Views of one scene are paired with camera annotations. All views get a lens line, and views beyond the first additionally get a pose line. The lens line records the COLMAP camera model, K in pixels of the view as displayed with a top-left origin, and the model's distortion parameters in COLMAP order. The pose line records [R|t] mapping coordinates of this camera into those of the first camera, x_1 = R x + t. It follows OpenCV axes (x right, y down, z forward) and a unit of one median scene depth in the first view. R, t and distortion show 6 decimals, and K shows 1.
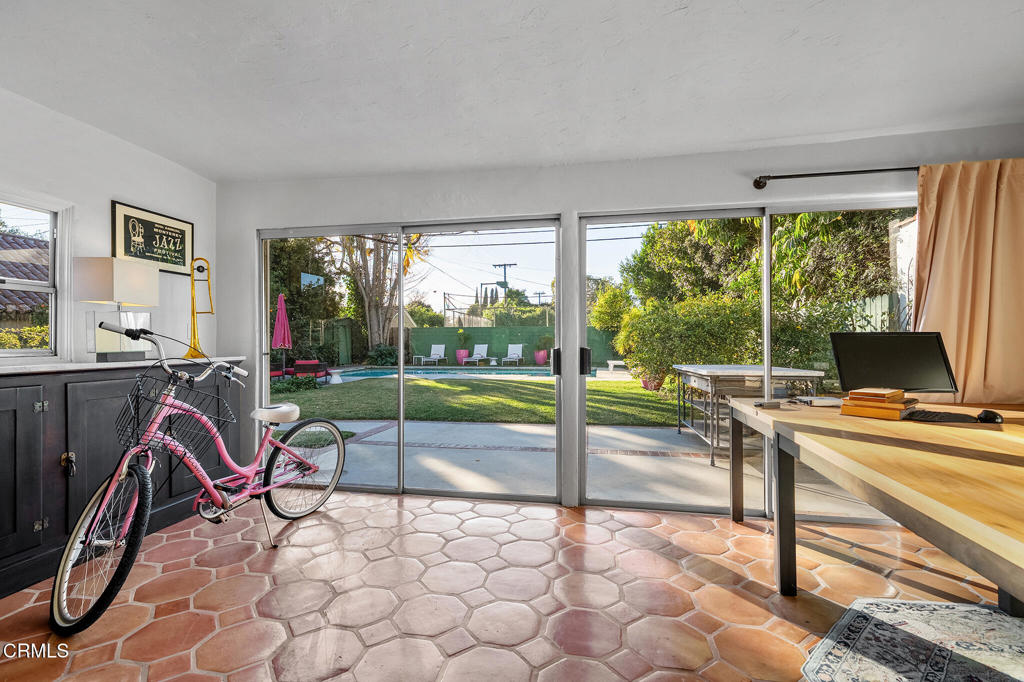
lens RADIAL K [[466.8, 0, 509.5], [0, 466.8, 343.4], [0, 0, 1]] dist [-0.005788, -0.000447]
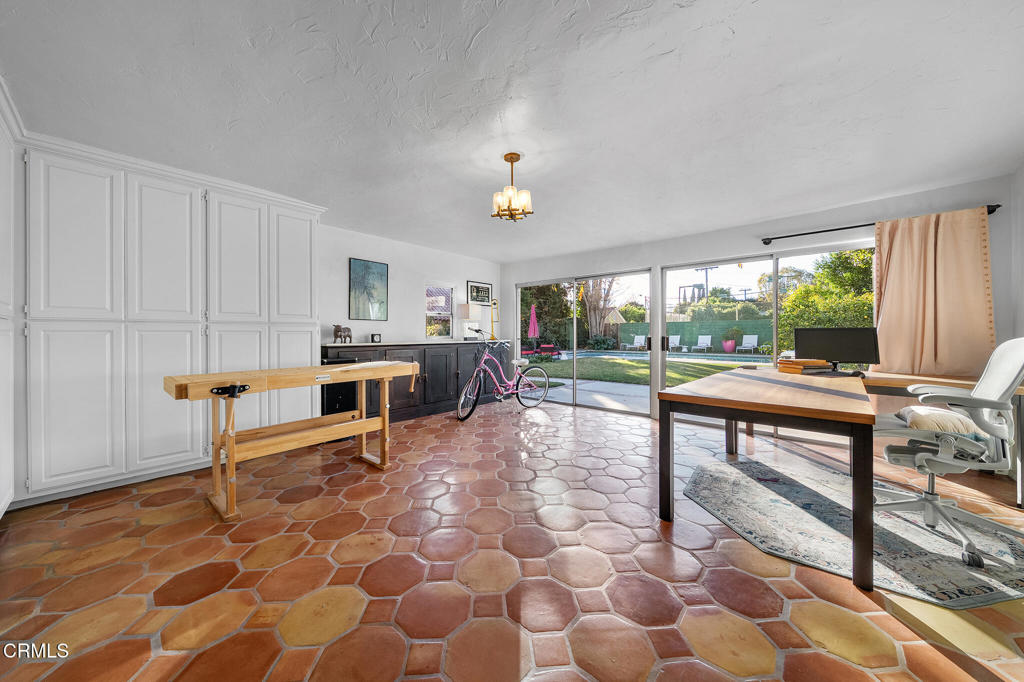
lens RADIAL K [[350.3, 0, 513.3], [0, 350.3, 336.1], [0, 0, 1]] dist [-0.001304, 0.000069]
pose [[0.865843, 0.003285, -0.500305, 0.337428], [-0.001147, 0.999989, 0.004582, 0.001643], [0.500314, -0.003393, 0.865837, -0.538092]]
